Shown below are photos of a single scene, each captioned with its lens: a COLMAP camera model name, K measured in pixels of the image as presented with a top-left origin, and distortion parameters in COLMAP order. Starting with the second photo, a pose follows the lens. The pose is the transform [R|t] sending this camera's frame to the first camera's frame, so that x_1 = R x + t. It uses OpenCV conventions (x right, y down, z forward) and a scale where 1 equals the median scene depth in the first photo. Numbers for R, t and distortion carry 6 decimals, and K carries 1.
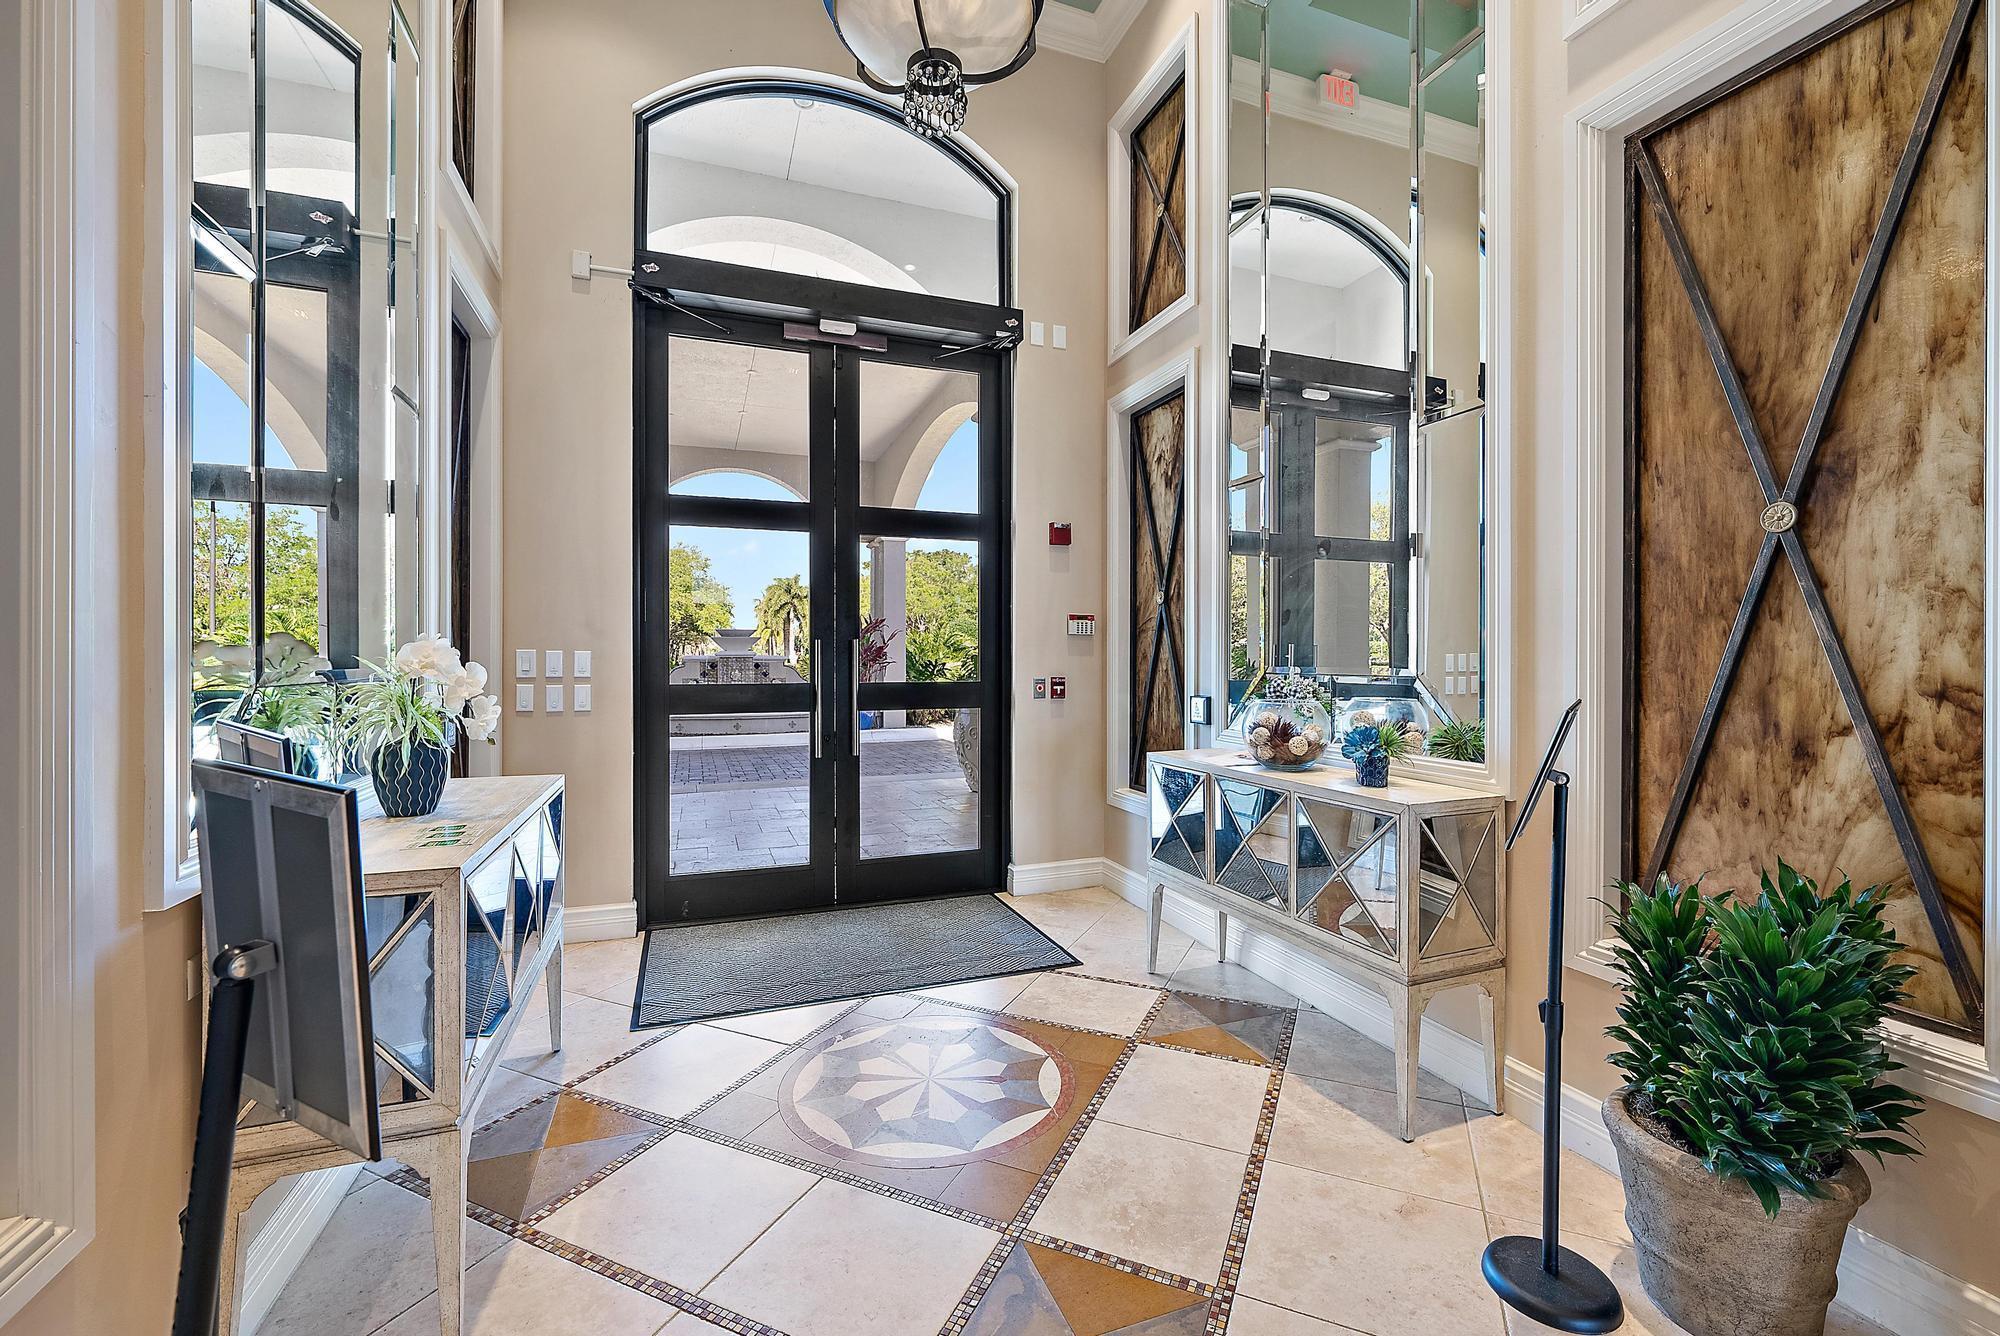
lens RADIAL K [[824.9, 0, 1003.1], [0, 824.9, 662.4], [0, 0, 1]] dist [0.001352, 0.000181]
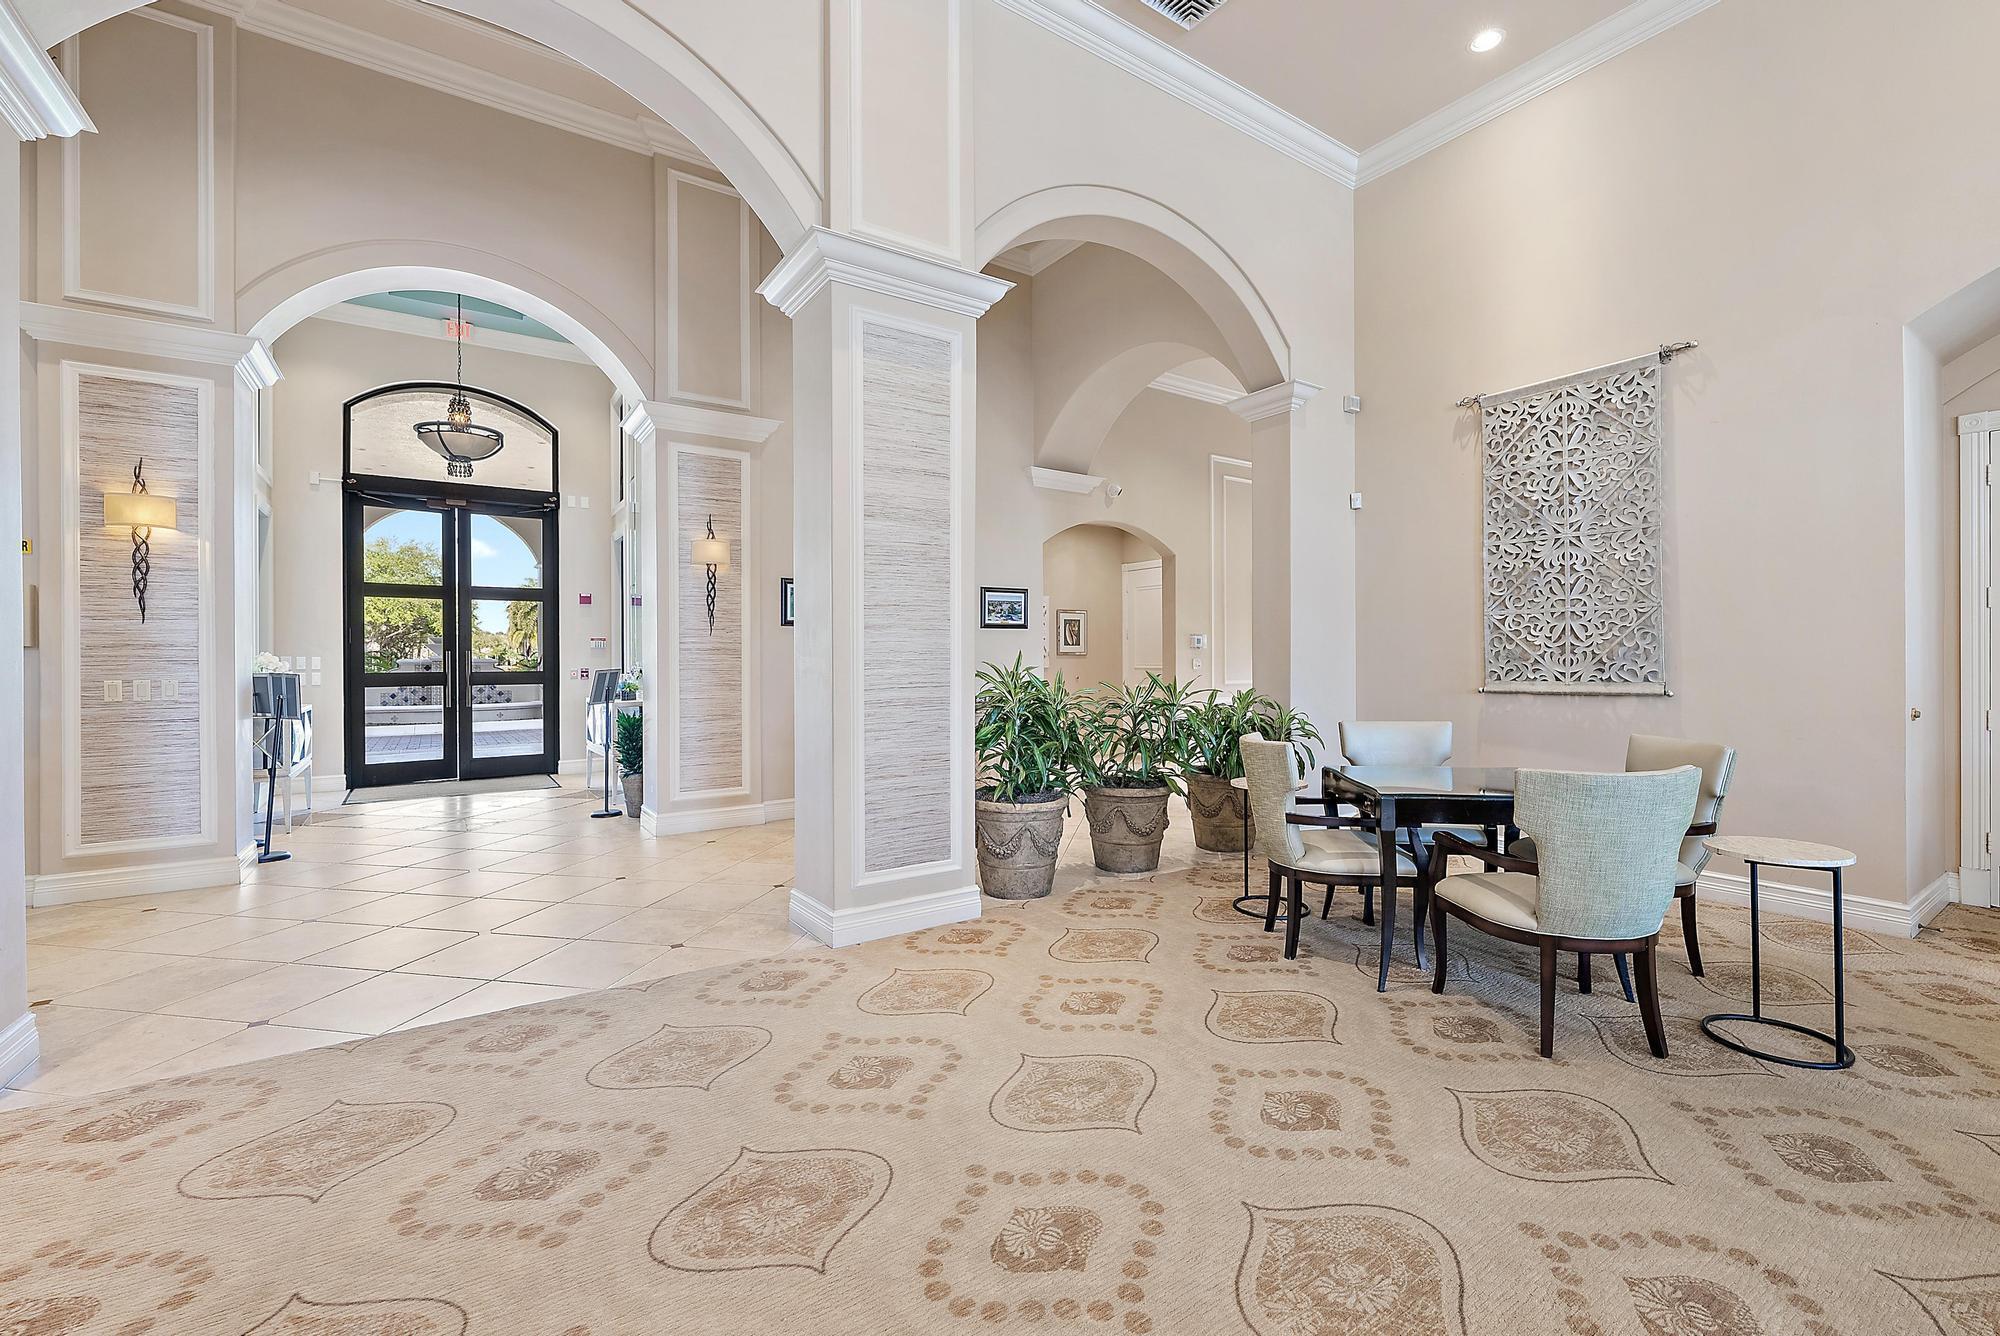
lens RADIAL K [[824.9, 0, 995.0], [0, 824.9, 662.3], [0, 0, 1]] dist [0.001352, 0.000181]
pose [[0.973482, -0.004002, 0.228727, 0.651529], [0.003296, 0.999989, 0.003466, -0.002497], [-0.228738, -0.002620, 0.973485, -1.356499]]
